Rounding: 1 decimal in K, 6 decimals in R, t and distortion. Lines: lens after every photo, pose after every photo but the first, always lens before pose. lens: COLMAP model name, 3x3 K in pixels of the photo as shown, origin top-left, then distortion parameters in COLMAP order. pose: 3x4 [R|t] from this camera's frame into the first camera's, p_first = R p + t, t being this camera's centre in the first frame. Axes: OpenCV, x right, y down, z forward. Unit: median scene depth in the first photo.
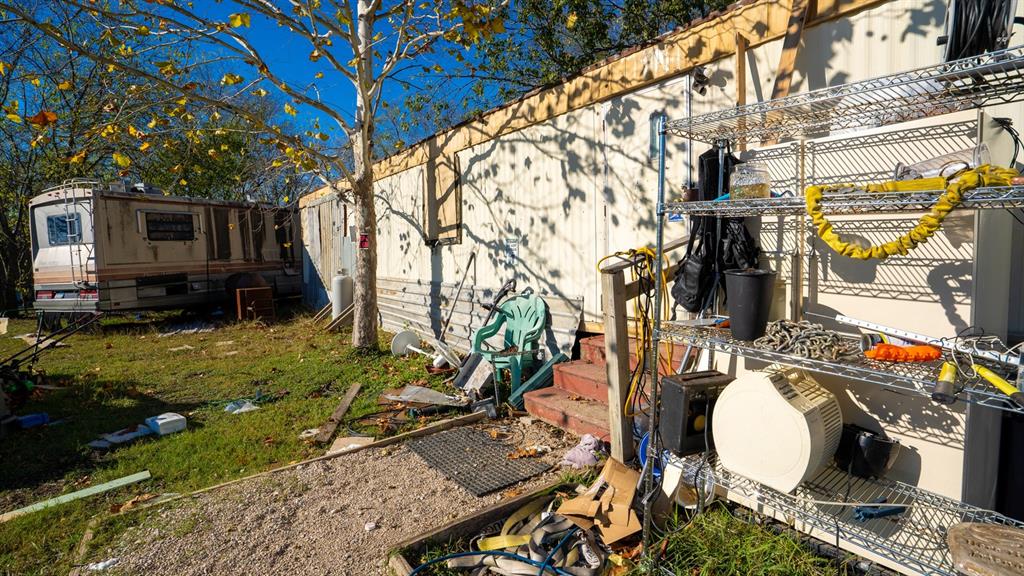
lens RADIAL K [[475.8, 0, 510.8], [0, 475.8, 283.0], [0, 0, 1]] dist [-0.085592, 0.036081]
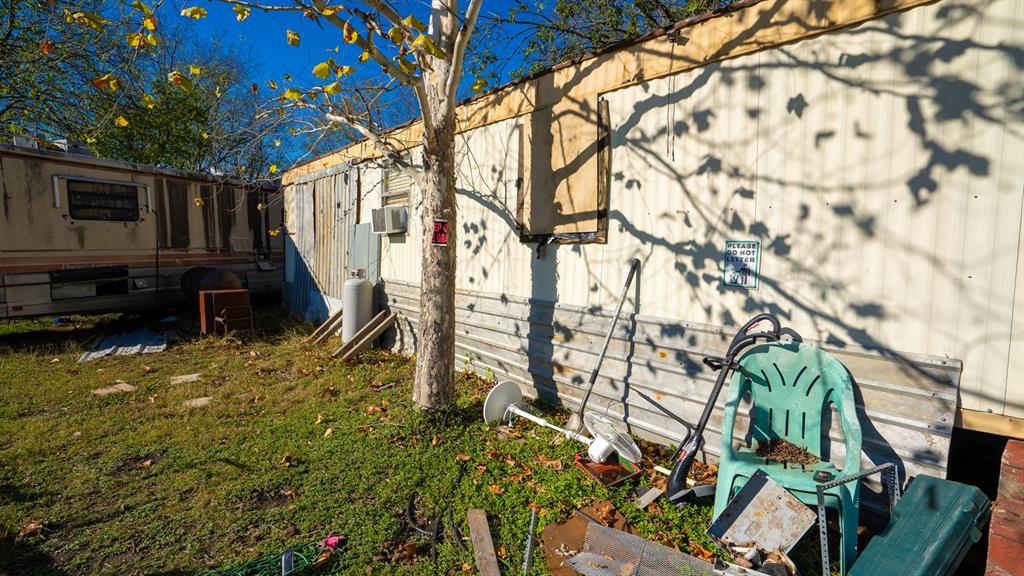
lens RADIAL K [[475.8, 0, 510.8], [0, 475.8, 283.0], [0, 0, 1]] dist [-0.085592, 0.036081]
pose [[0.996123, 0.028382, 0.083264, -0.278477], [-0.029308, 0.999521, 0.009918, -0.034365], [-0.082942, -0.012320, 0.996478, 0.403778]]
